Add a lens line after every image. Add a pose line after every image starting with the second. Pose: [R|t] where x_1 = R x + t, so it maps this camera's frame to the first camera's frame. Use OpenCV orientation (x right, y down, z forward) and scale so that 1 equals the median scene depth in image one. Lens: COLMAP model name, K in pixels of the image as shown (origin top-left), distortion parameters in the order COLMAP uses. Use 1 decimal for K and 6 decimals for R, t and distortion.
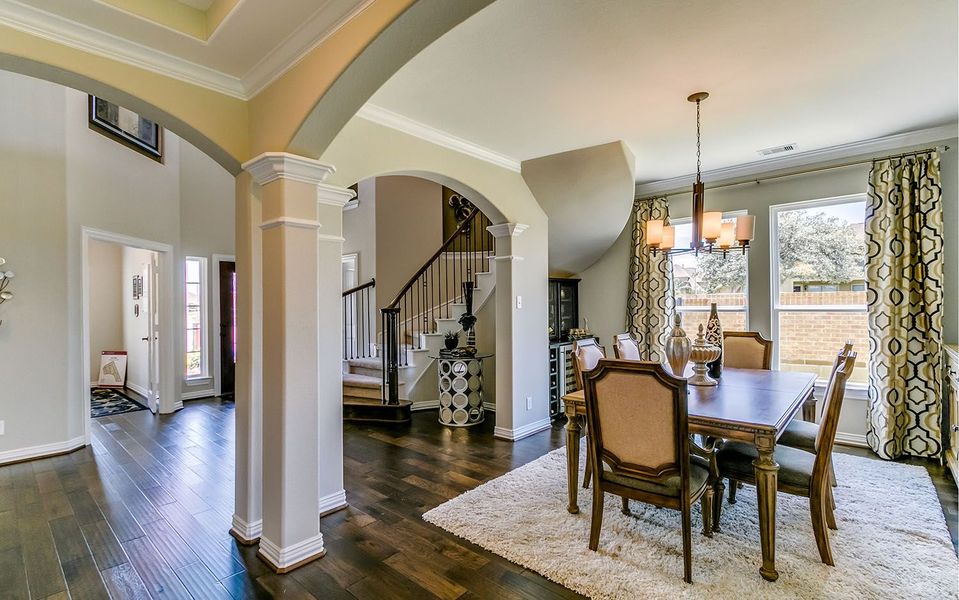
lens RADIAL K [[447.9, 0, 464.2], [0, 447.9, 304.4], [0, 0, 1]] dist [0.001214, -0.000352]
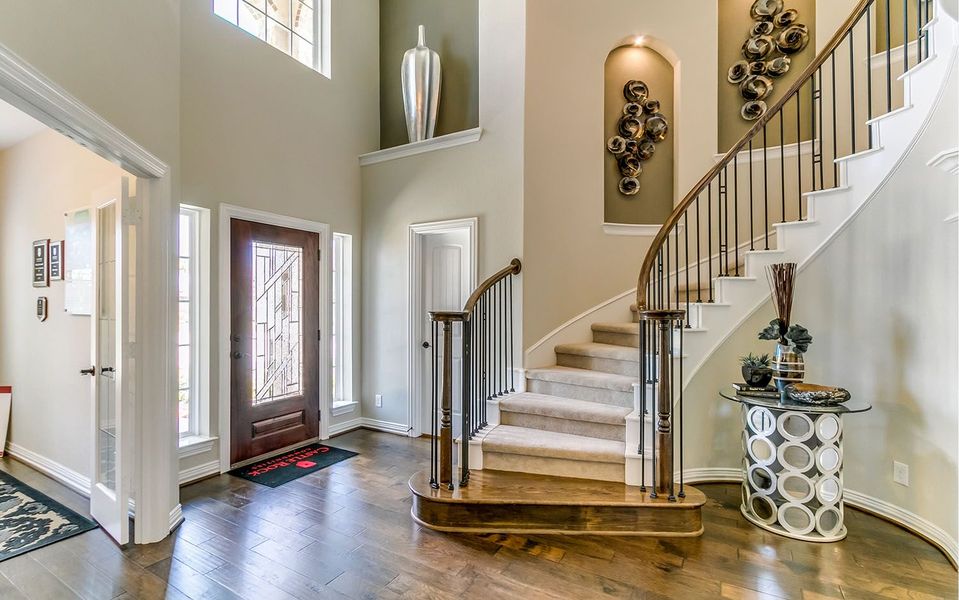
lens RADIAL K [[447.9, 0, 464.2], [0, 447.9, 304.4], [0, 0, 1]] dist [0.001214, -0.000352]
pose [[0.978229, 0.012504, 0.207152, -0.586359], [-0.011810, 0.999920, -0.004589, 0.008622], [-0.207193, 0.002043, 0.978298, 0.642195]]
